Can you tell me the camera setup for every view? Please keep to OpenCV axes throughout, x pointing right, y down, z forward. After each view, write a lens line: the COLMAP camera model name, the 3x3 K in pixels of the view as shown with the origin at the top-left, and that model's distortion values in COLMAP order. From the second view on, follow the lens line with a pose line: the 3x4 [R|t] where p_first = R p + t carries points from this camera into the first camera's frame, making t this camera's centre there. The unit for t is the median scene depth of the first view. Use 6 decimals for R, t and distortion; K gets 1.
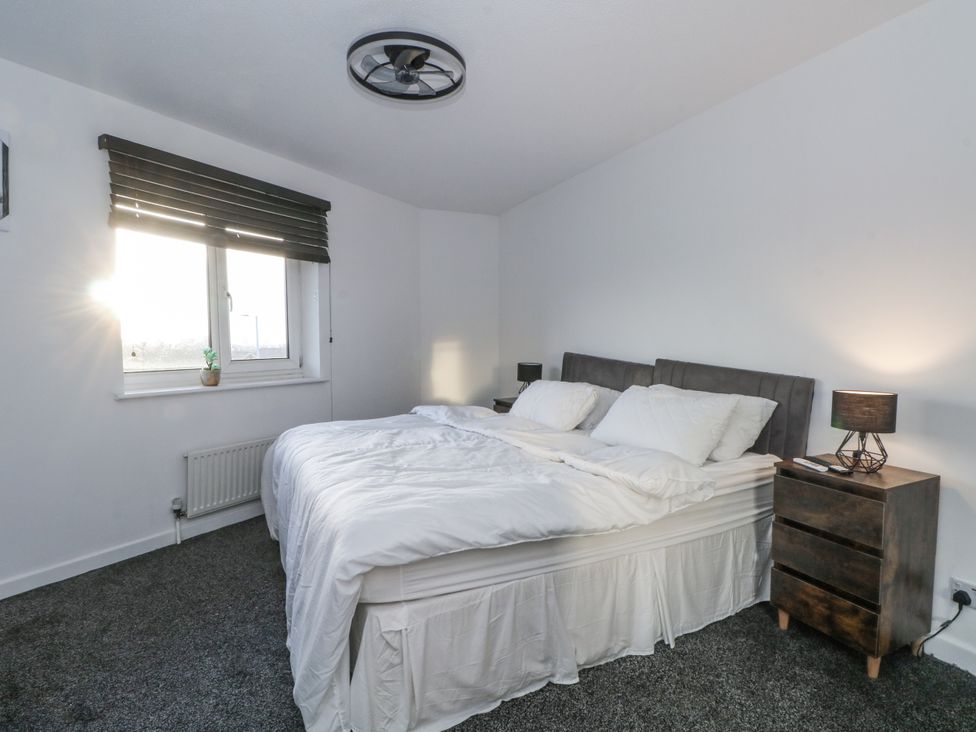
lens RADIAL K [[511.8, 0, 485.8], [0, 511.8, 367.7], [0, 0, 1]] dist [-0.012913, -0.002363]
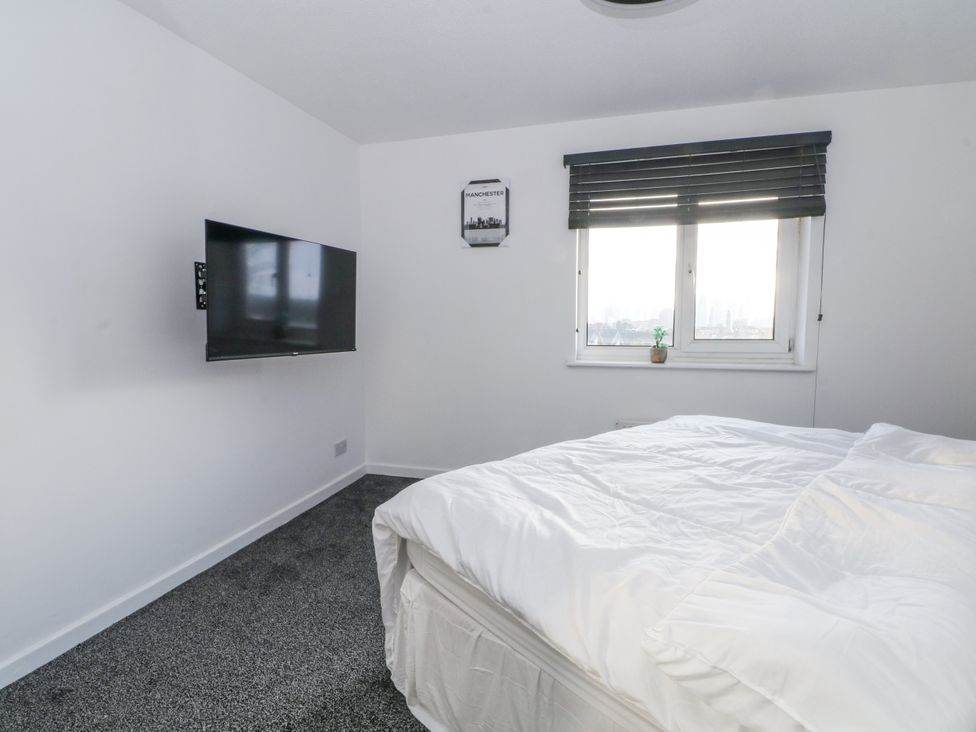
lens RADIAL K [[511.8, 0, 485.8], [0, 511.8, 367.7], [0, 0, 1]] dist [-0.012913, -0.002363]
pose [[0.231076, 0.088234, -0.968926, 0.393857], [-0.047682, 0.995710, 0.079302, -0.020556], [0.971767, 0.027875, 0.234292, 0.425799]]
